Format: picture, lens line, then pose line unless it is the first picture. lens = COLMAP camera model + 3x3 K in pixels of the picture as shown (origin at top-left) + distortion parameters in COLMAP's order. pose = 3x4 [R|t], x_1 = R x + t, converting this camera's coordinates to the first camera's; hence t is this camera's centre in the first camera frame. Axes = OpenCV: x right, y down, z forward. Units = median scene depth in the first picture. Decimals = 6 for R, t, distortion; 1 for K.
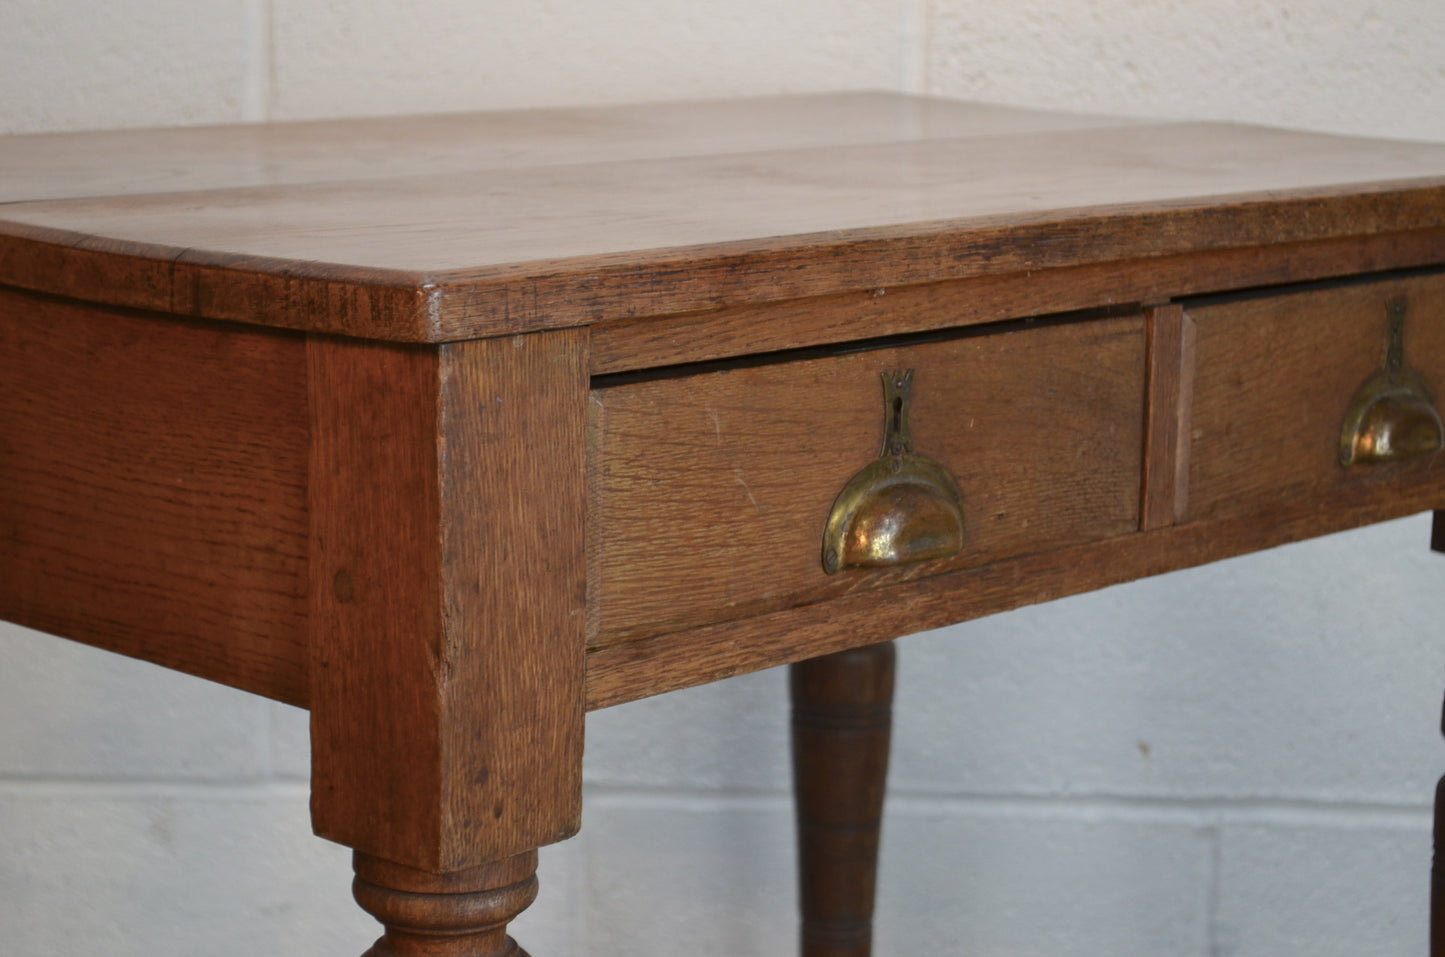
lens RADIAL K [[3287.5, 0, 744.2], [0, 3287.5, 481.3], [0, 0, 1]] dist [-0.023464, 0.126137]
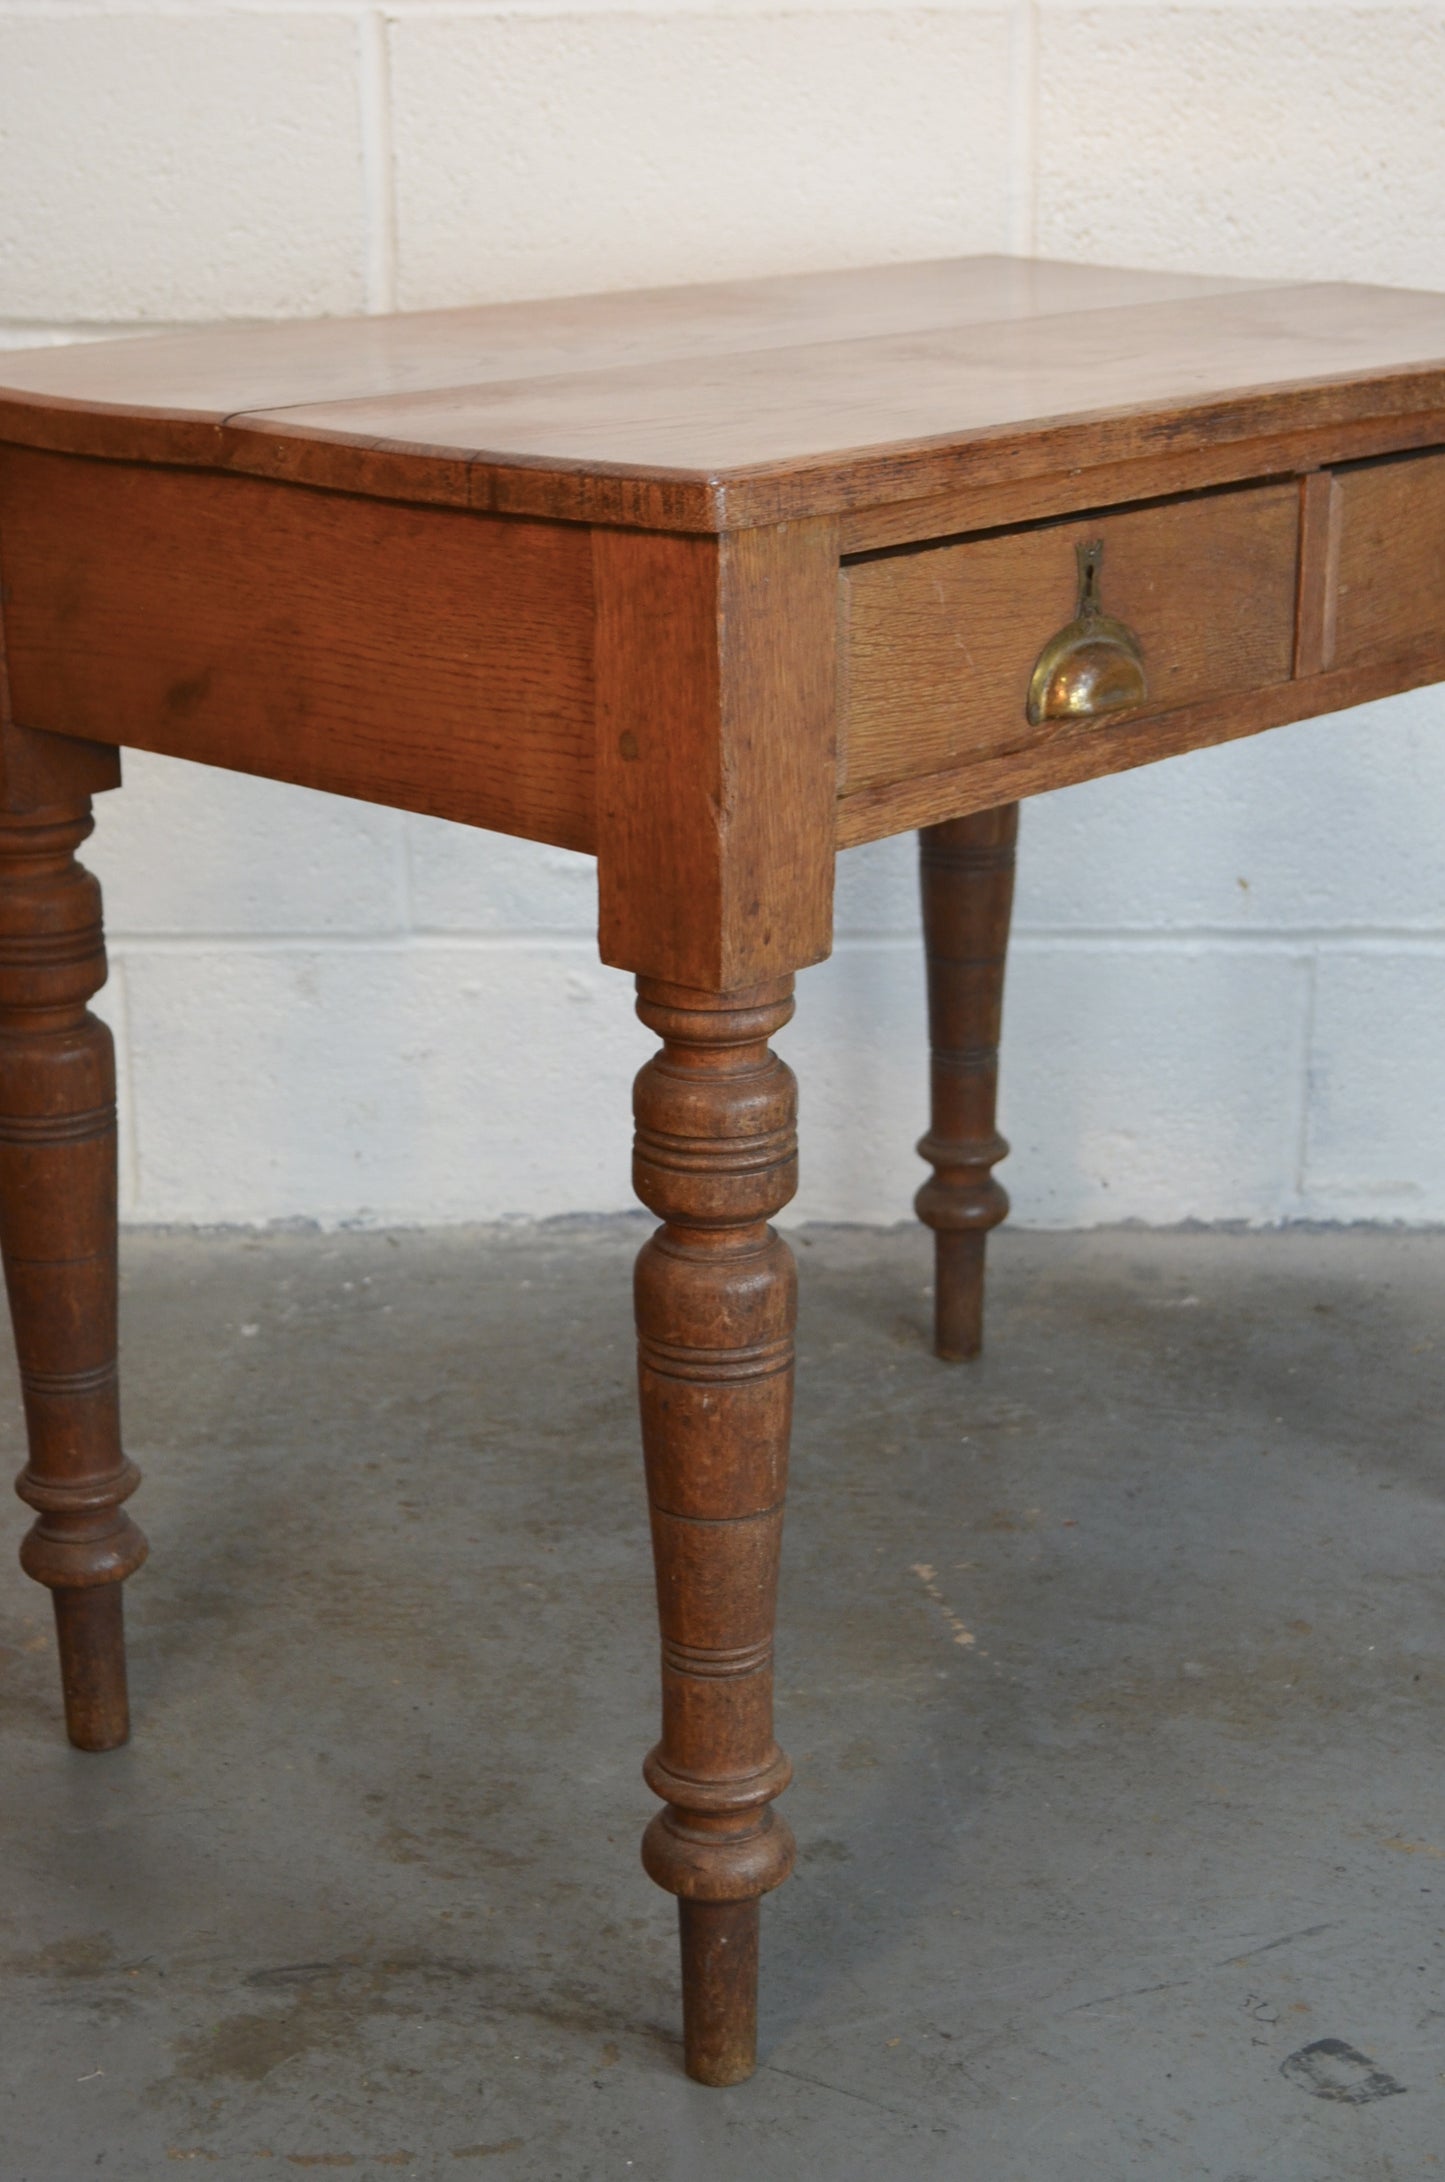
lens RADIAL K [[3510.7, 0, 722.5], [0, 3510.7, 1091.0], [0, 0, 1]] dist [-0.018609, 0.070324]
pose [[0.999733, -0.023038, 0.001502, -0.086300], [0.022636, 0.990937, 0.132403, -0.009409], [-0.004539, -0.132333, 0.991195, -0.212225]]
